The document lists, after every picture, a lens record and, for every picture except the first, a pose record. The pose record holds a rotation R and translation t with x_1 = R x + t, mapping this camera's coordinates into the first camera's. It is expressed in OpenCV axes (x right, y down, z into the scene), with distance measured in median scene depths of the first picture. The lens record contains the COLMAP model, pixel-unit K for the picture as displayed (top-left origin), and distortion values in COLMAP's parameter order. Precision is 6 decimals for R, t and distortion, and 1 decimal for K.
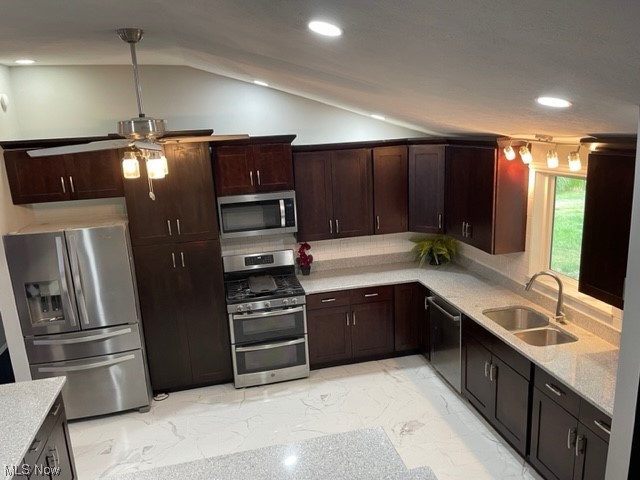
lens RADIAL K [[484.9, 0, 314.4], [0, 484.9, 240.0], [0, 0, 1]] dist [0.102487, -0.132188]
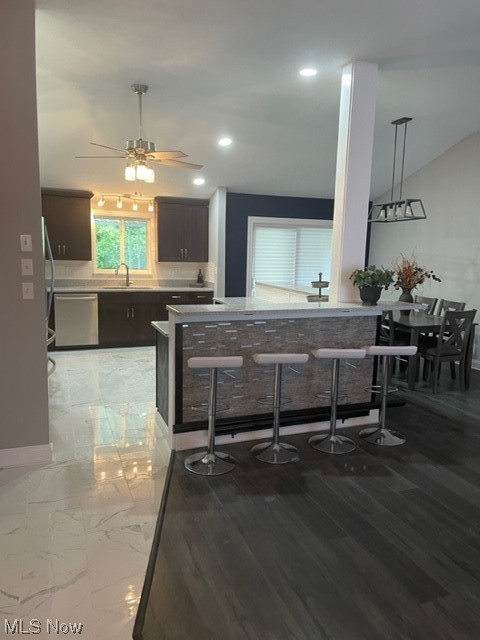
lens RADIAL K [[479.6, 0, 248.3], [0, 479.6, 319.1], [0, 0, 1]] dist [0.102792, -0.135493]
pose [[-0.162621, -0.098025, 0.981807, -1.305647], [0.214290, 0.967793, 0.132120, 0.112284], [-0.963138, 0.231877, -0.136378, 0.662706]]
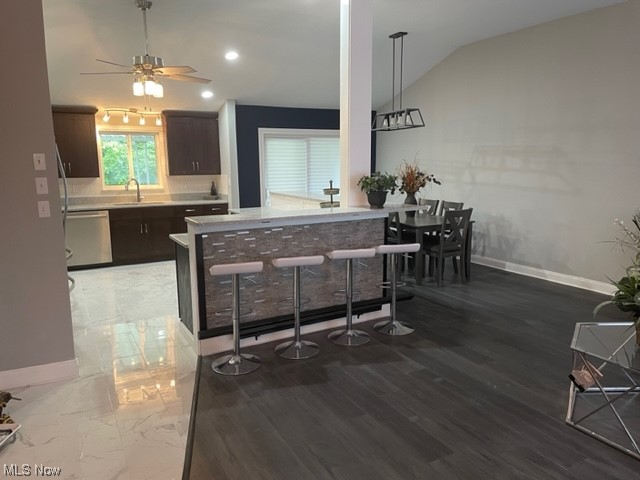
lens RADIAL K [[479.6, 0, 320.1], [0, 479.6, 236.6], [0, 0, 1]] dist [0.102792, -0.135493]
pose [[-0.282717, -0.100583, 0.953915, -1.356981], [0.247842, 0.953056, 0.173947, 0.111098], [-0.926631, 0.285599, -0.244517, 0.676601]]
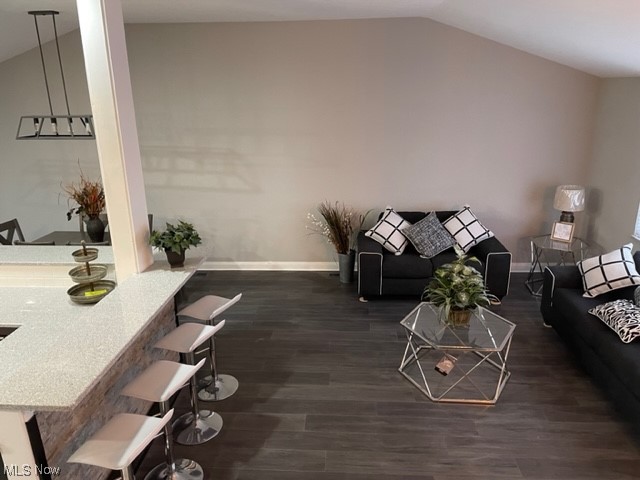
lens RADIAL K [[481.4, 0, 326.0], [0, 481.4, 239.9], [0, 0, 1]] dist [0.100146, -0.129793]
pose [[-0.960712, -0.022009, 0.276672, -0.923895], [0.121533, 0.862841, 0.490647, -0.148348], [-0.249522, 0.504996, -0.826268, 0.899042]]
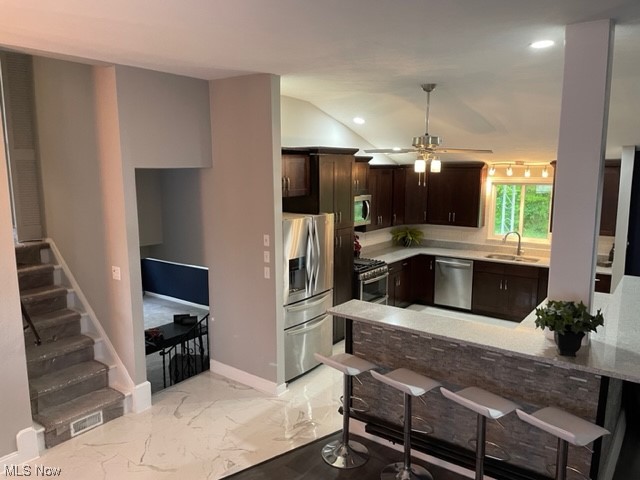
lens RADIAL K [[484.9, 0, 314.4], [0, 484.9, 240.0], [0, 0, 1]] dist [0.102487, -0.132188]
pose [[0.757879, -0.050881, 0.650408, -1.136464], [0.119312, 0.990950, -0.061506, 0.103555], [-0.641392, 0.124216, 0.757091, 0.020387]]
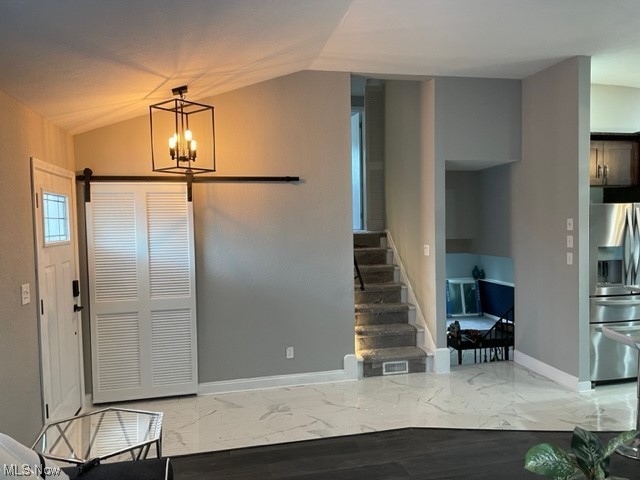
lens RADIAL K [[491.0, 0, 320.0], [0, 491.0, 240.0], [0, 0, 1]] dist [0.101723, -0.137573]
pose [[0.999494, 0.031096, 0.006665, -1.064985], [-0.029207, 0.980473, -0.194475, 0.271824], [-0.012582, 0.194182, 0.980885, -0.126887]]
